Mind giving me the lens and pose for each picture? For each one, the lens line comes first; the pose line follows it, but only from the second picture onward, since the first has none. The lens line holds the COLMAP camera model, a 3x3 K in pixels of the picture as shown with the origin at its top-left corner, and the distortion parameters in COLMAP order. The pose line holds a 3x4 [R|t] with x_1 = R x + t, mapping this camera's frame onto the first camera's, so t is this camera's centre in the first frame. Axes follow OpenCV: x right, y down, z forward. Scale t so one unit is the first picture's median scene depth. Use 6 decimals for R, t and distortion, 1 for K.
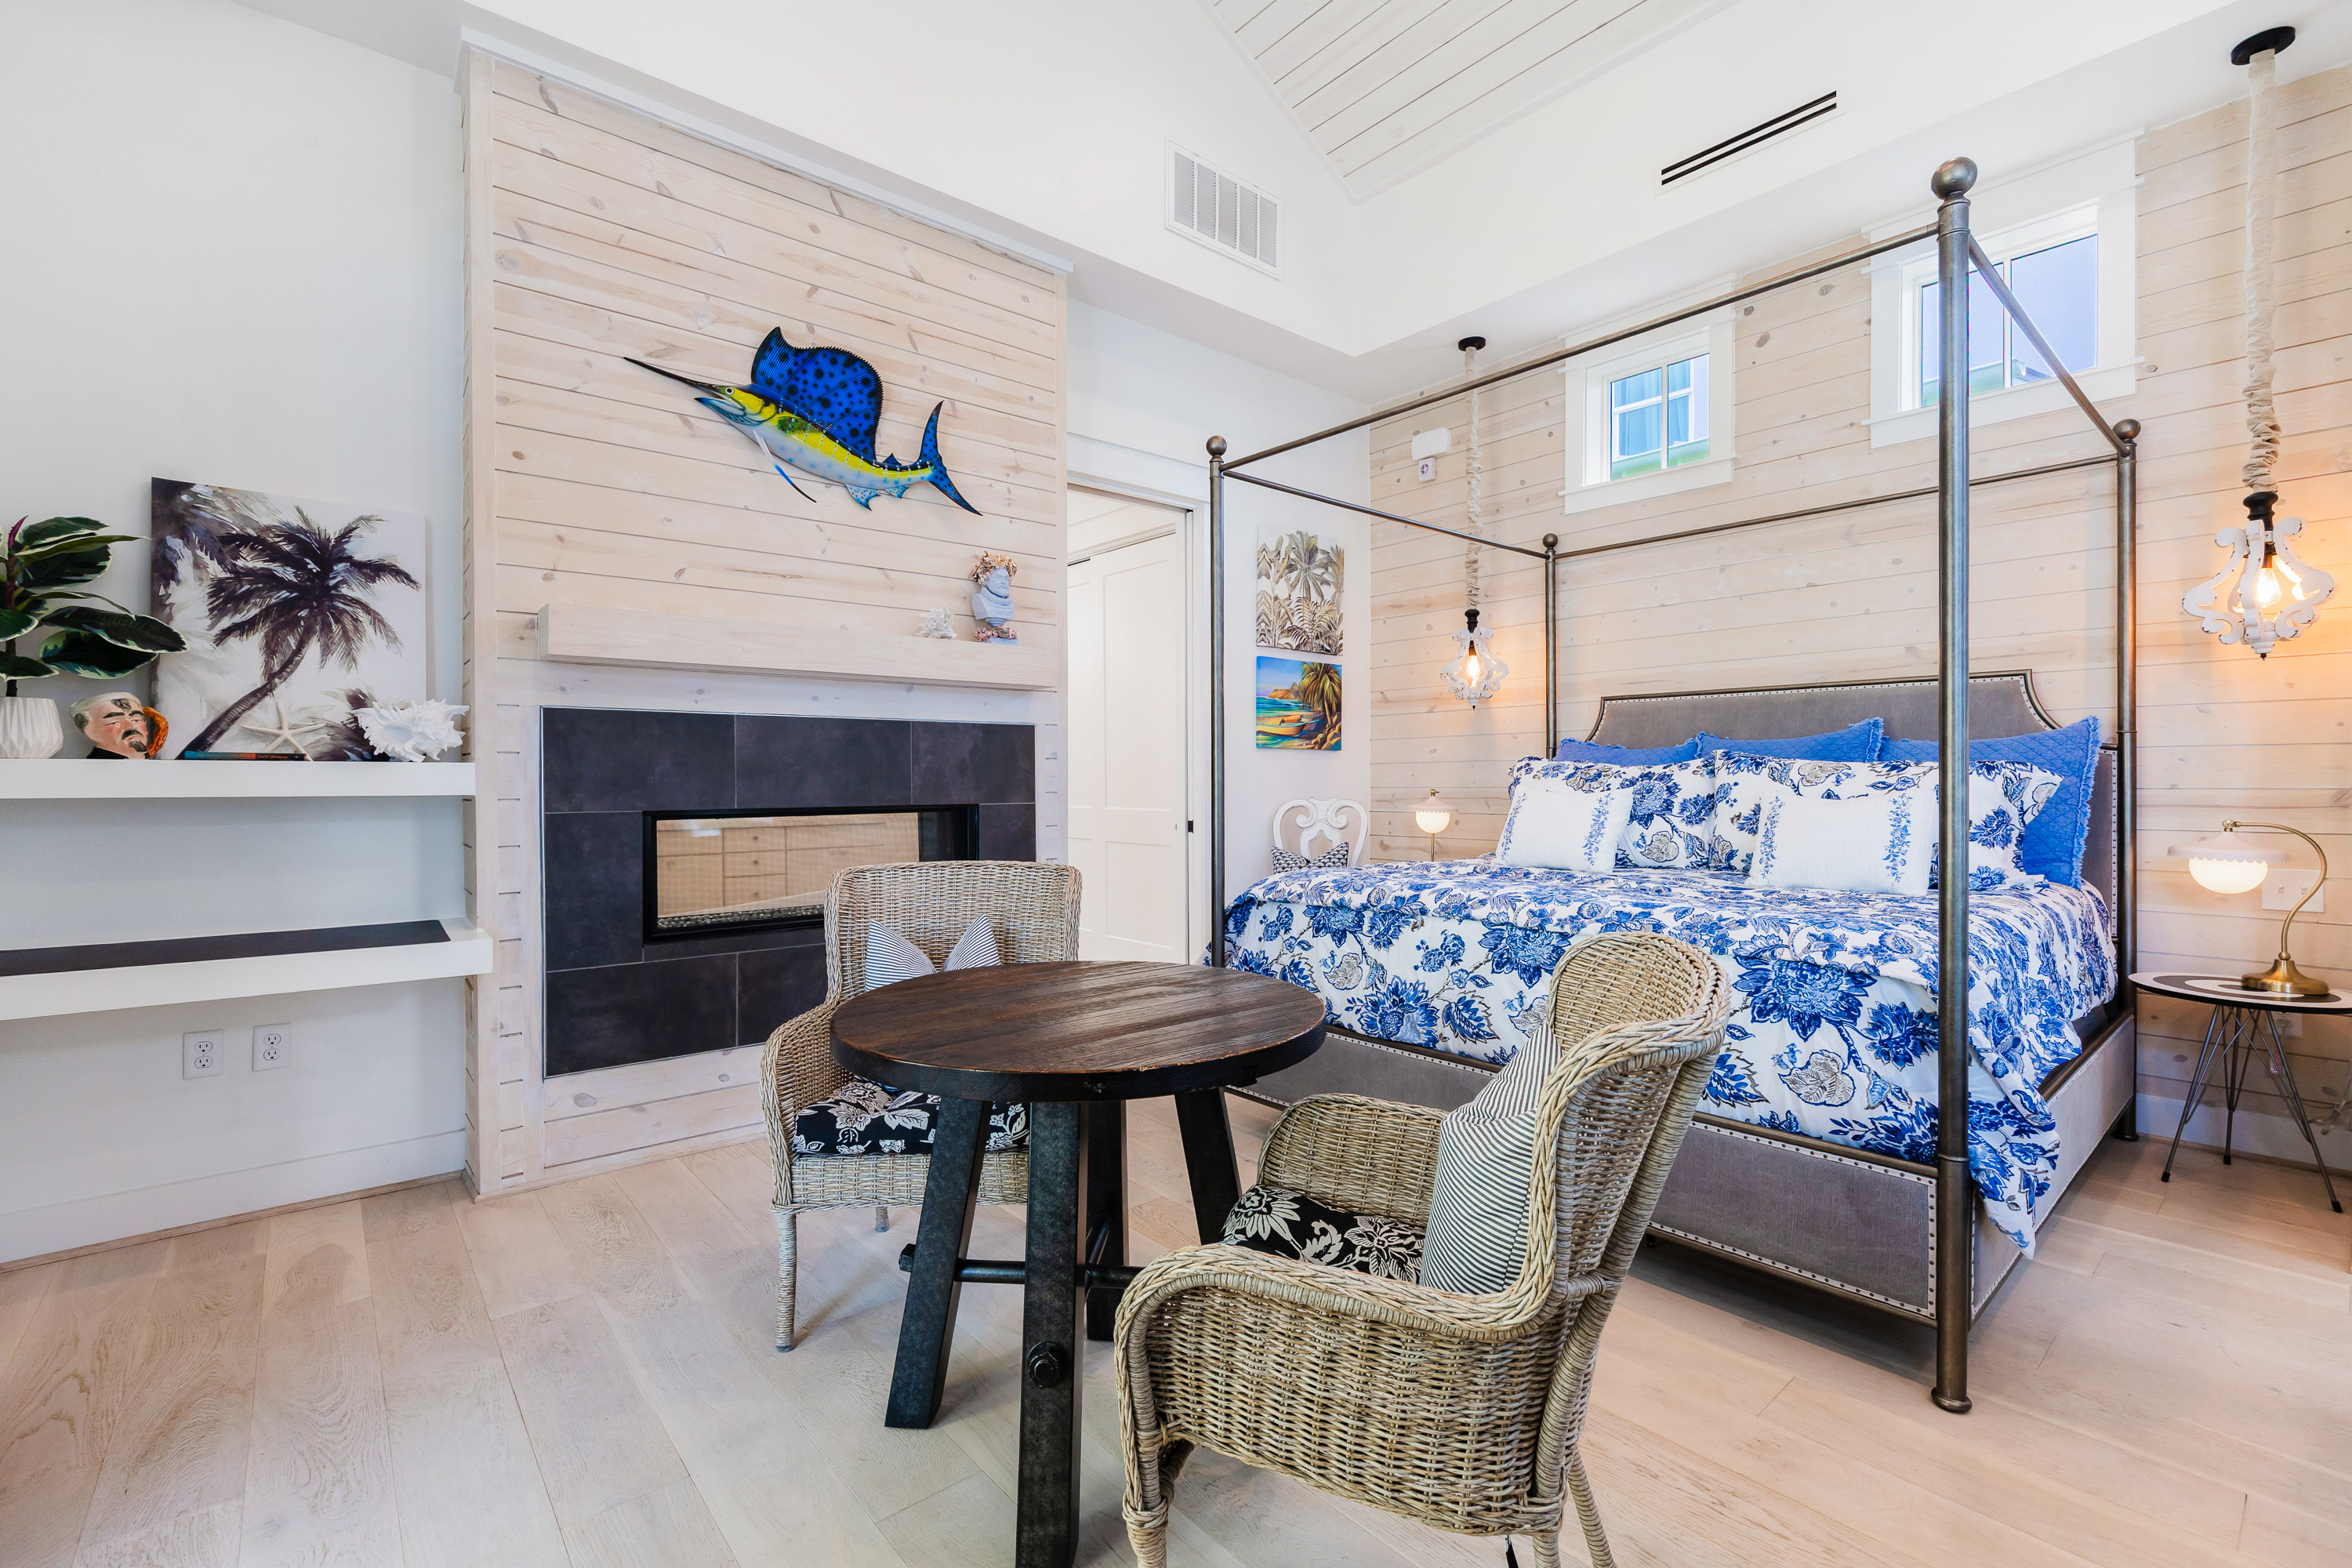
lens RADIAL K [[1038.6, 0, 1178.4], [0, 1038.6, 778.7], [0, 0, 1]] dist [-0.003987, 0.001454]
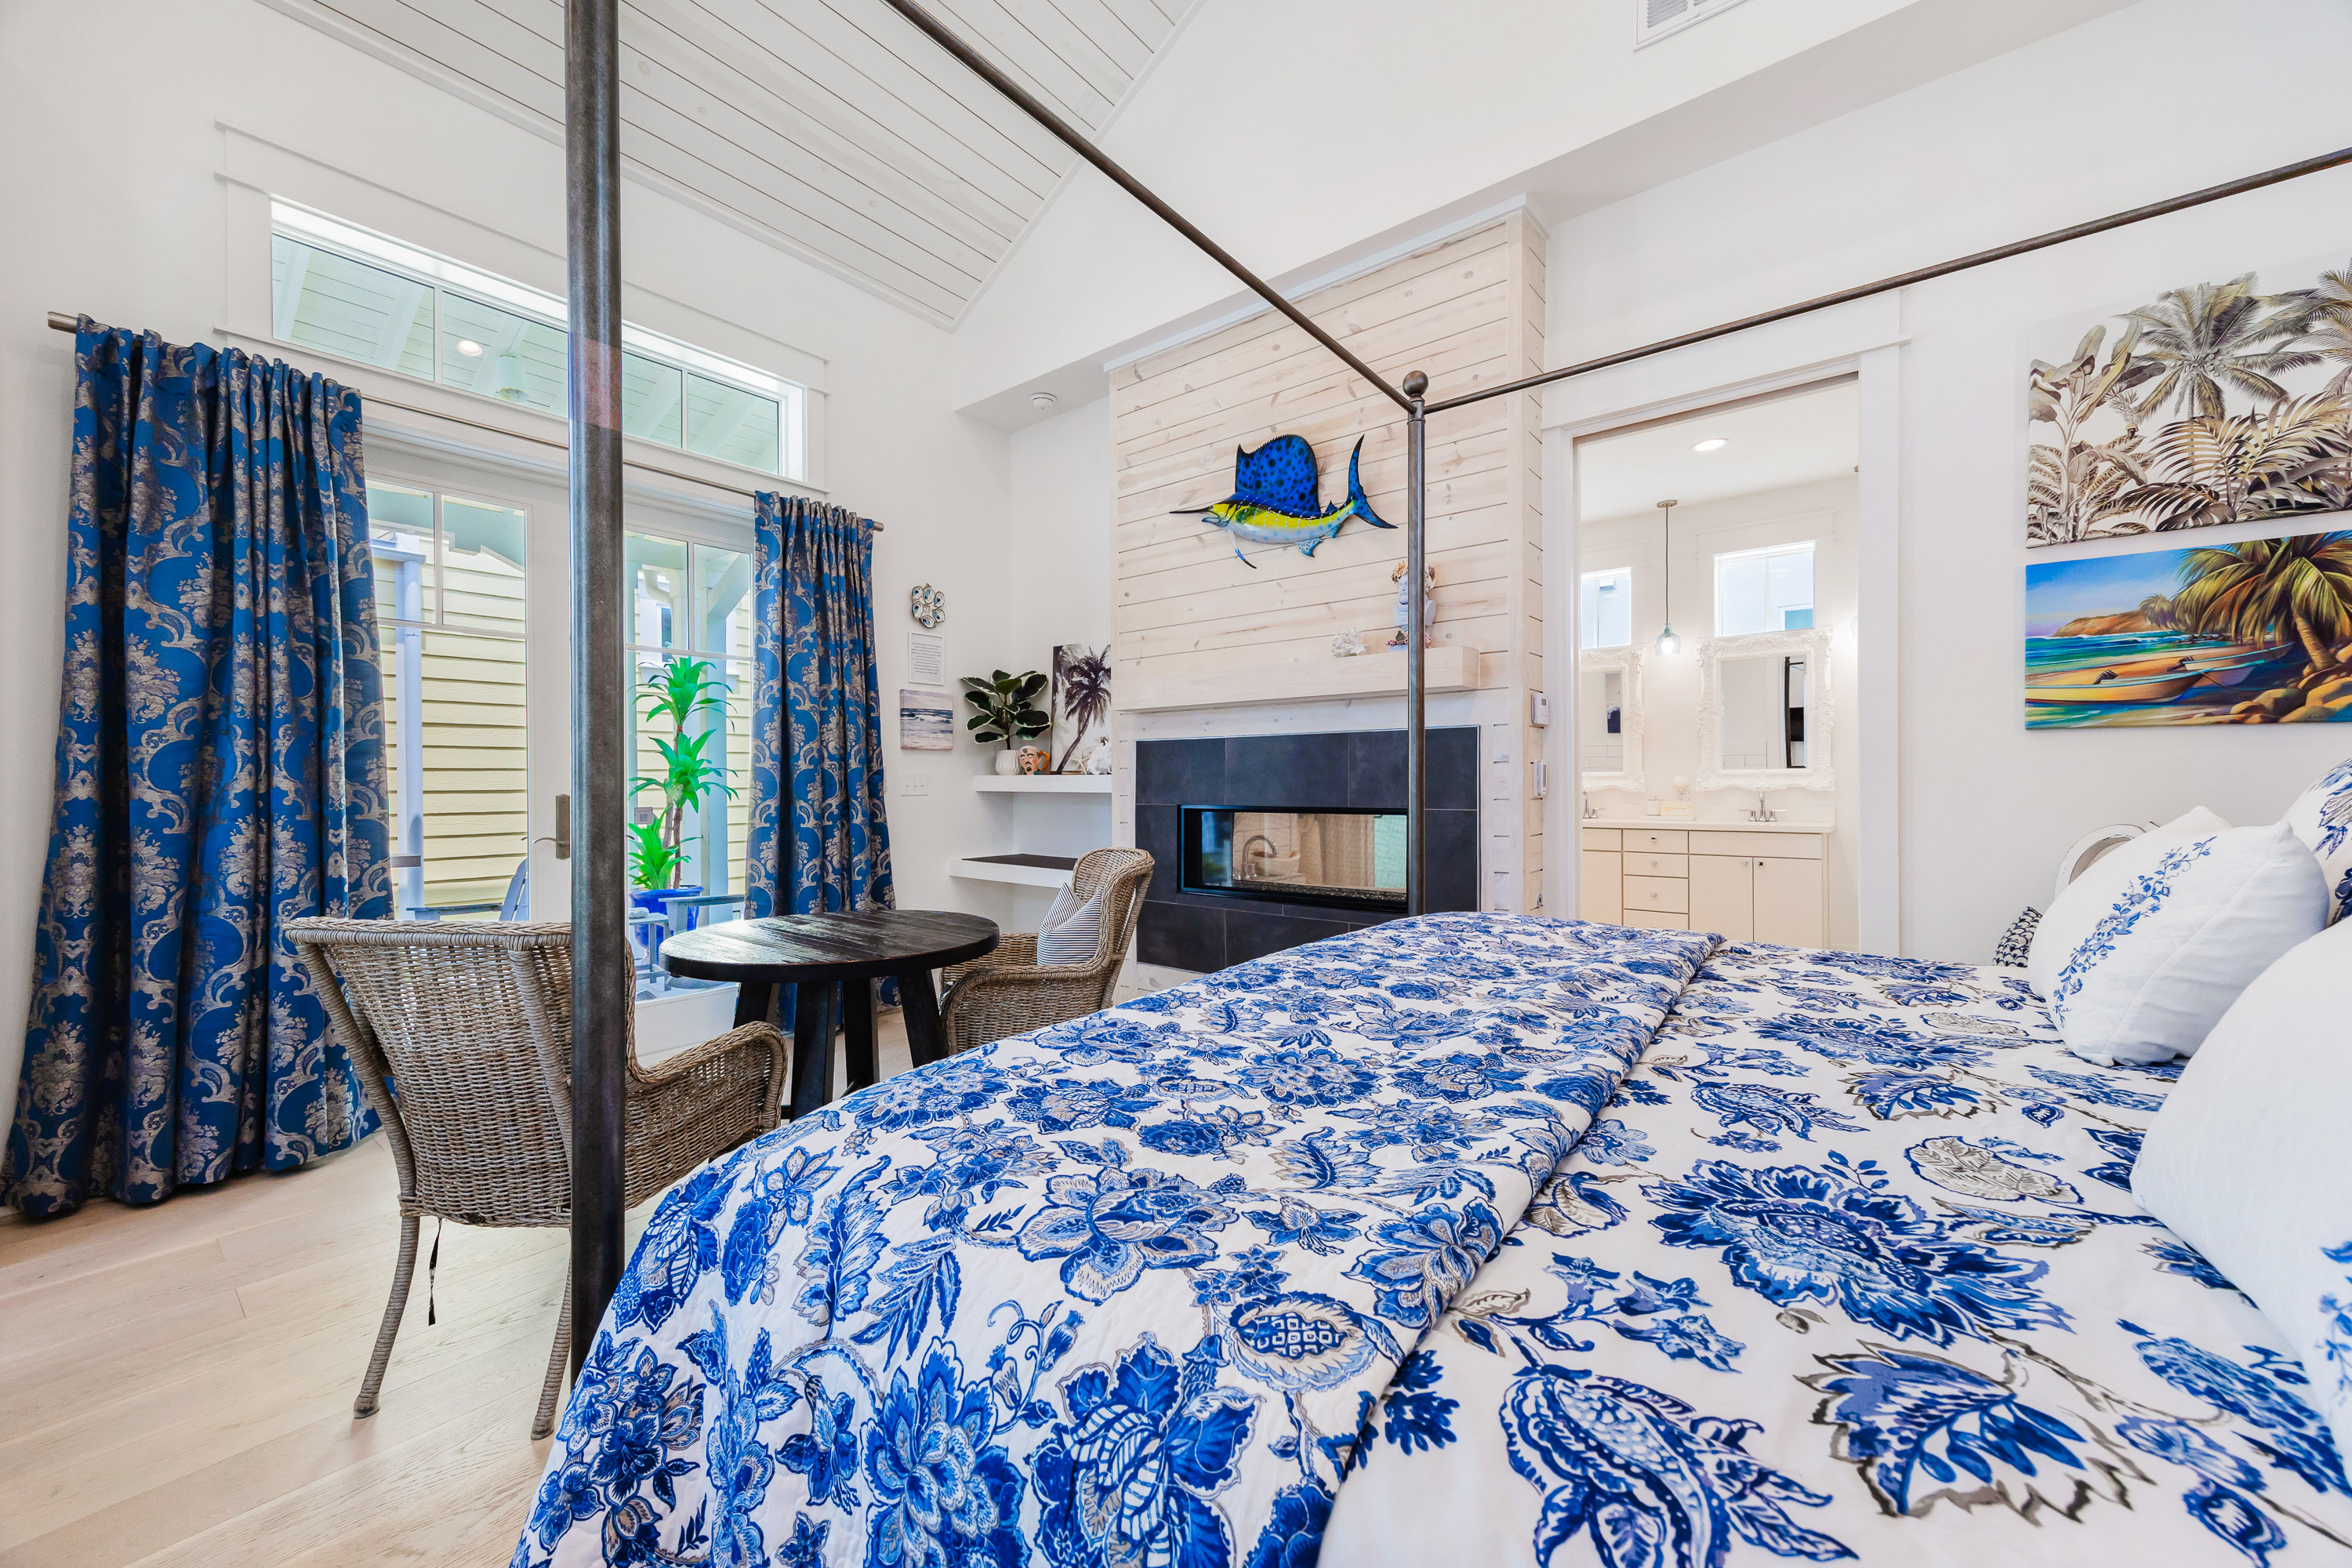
lens RADIAL K [[893.0, 0, 1178.7], [0, 893.0, 786.6], [0, 0, 1]] dist [0.002747, 0.001074]
pose [[0.200221, 0.005333, -0.979736, 0.712391], [0.003043, 0.999977, 0.006065, -0.003630], [0.979746, -0.004195, 0.200201, 0.681922]]
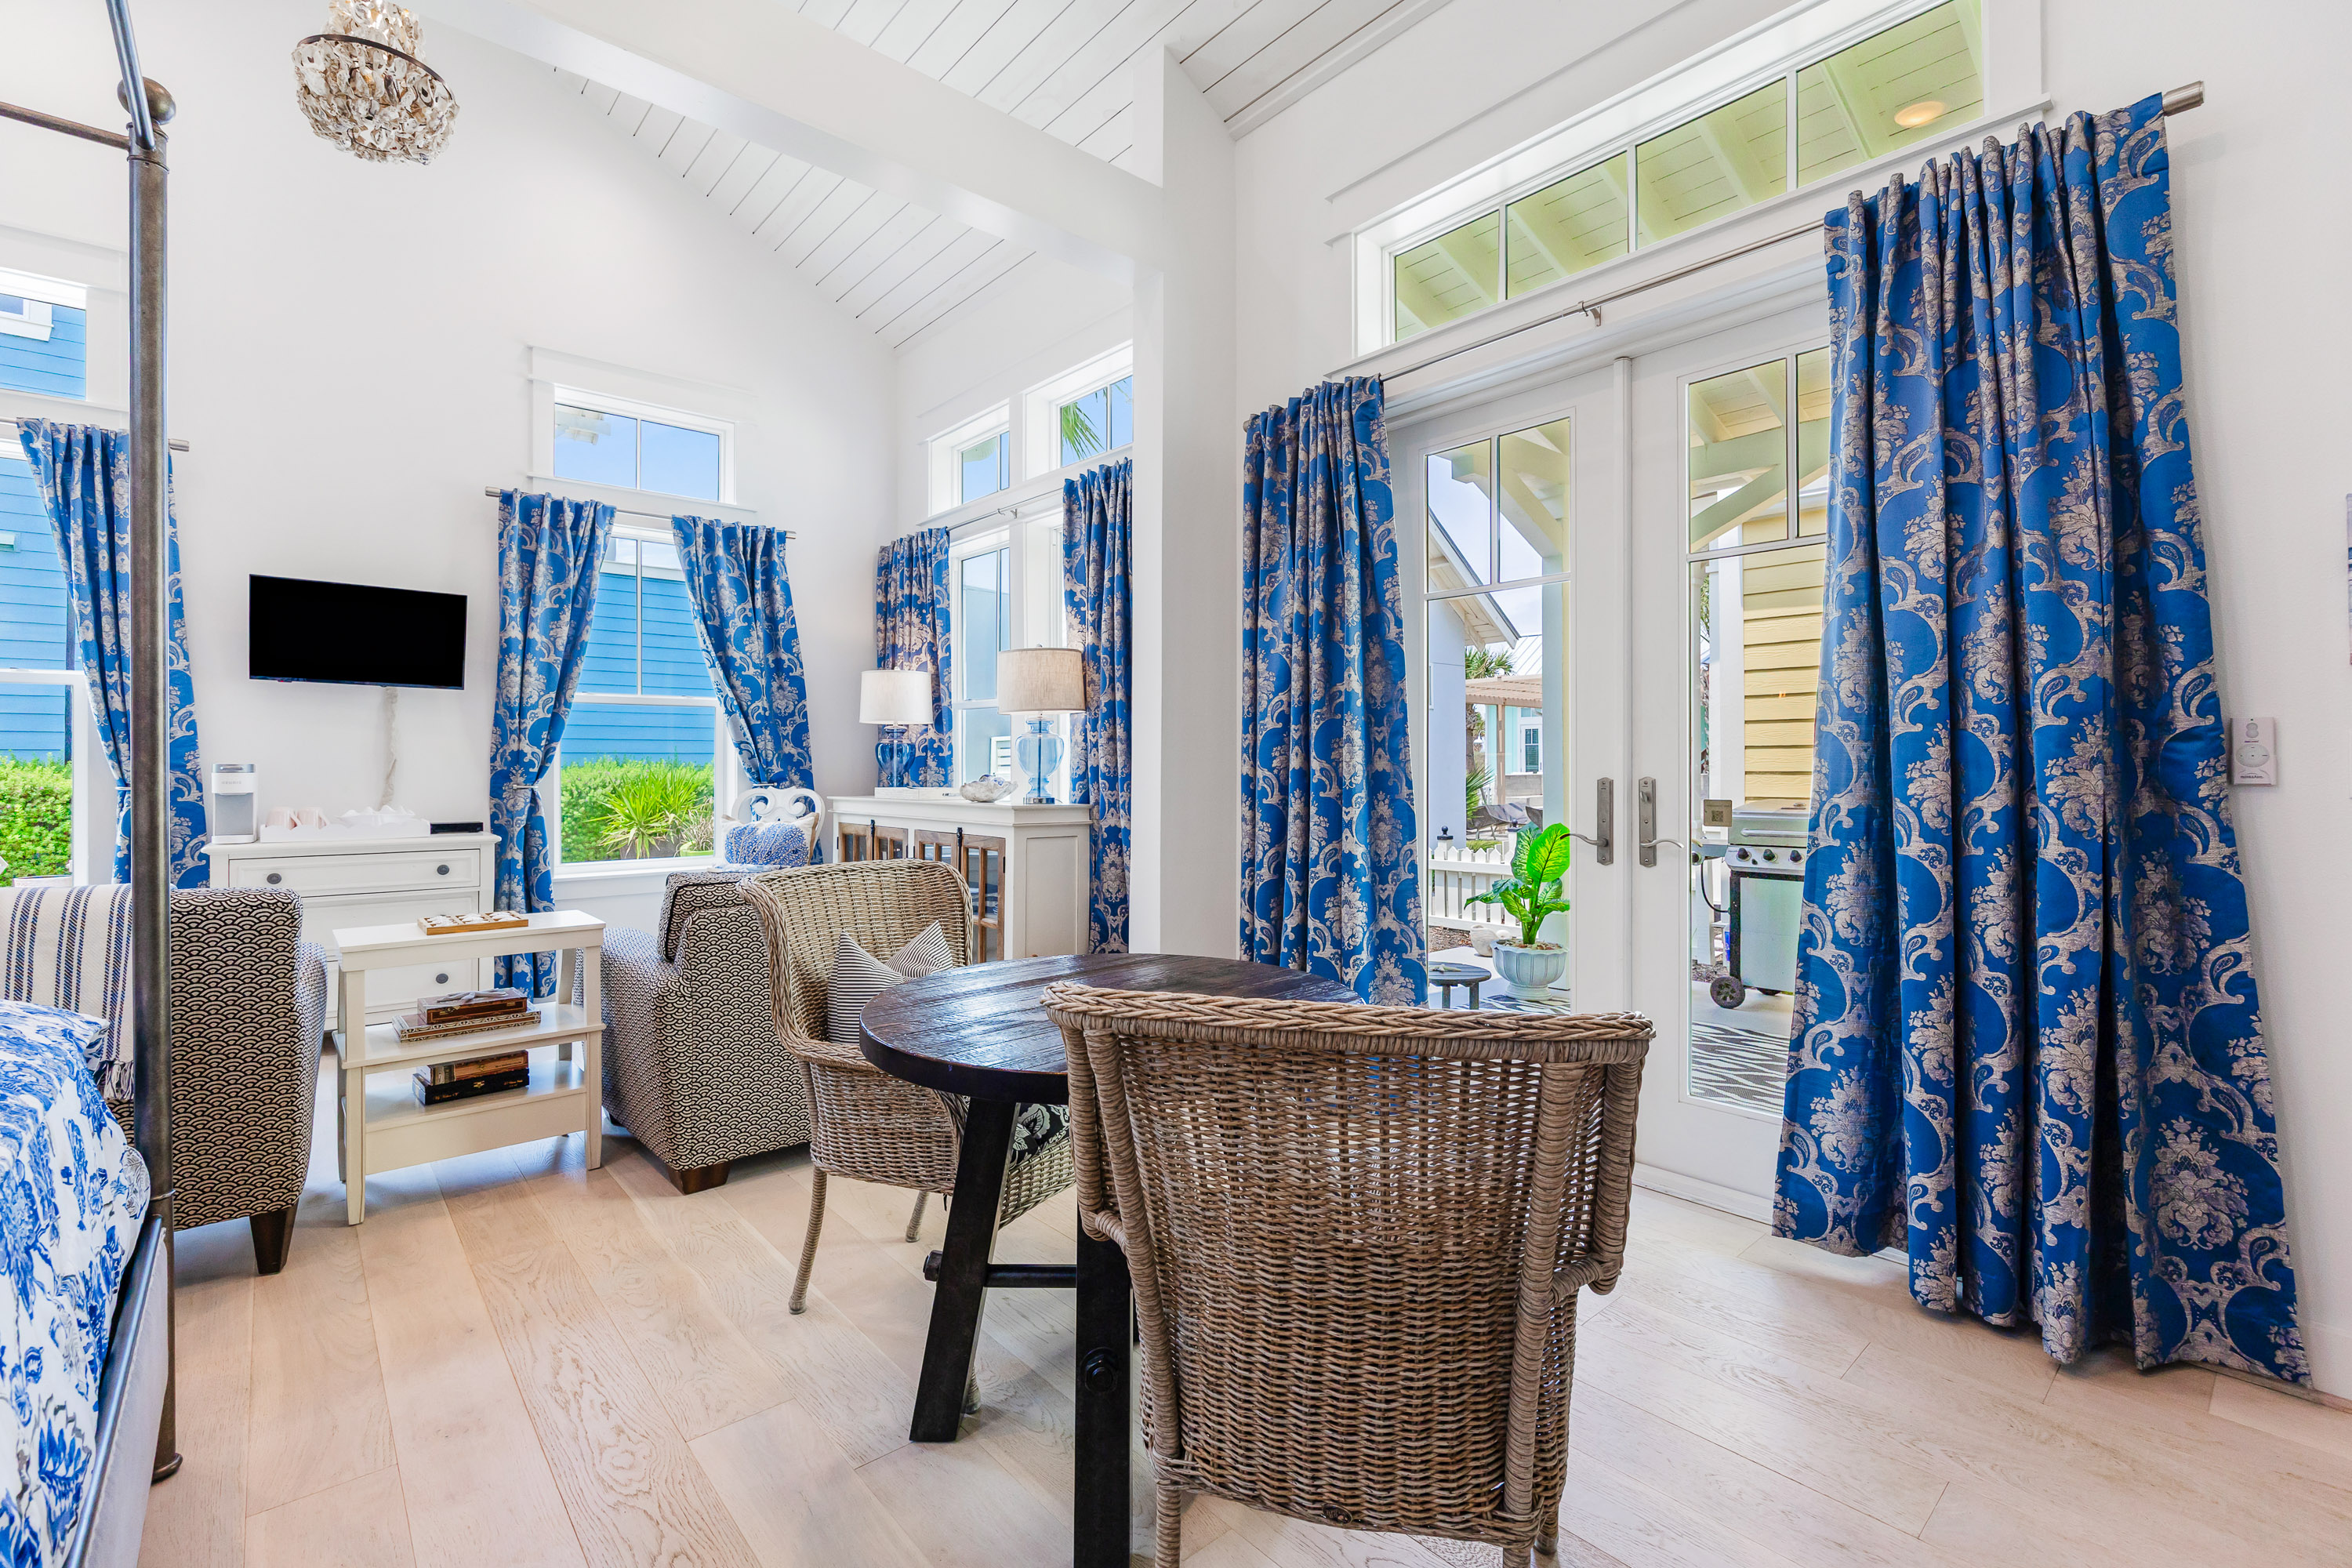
lens RADIAL K [[1038.6, 0, 1172.4], [0, 1038.6, 765.8], [0, 0, 1]] dist [-0.003987, 0.001454]
pose [[-0.999851, 0.002997, -0.016986, -0.073673], [0.002980, 0.999995, 0.000995, -0.002635], [0.016989, 0.000944, -0.999855, 1.087568]]
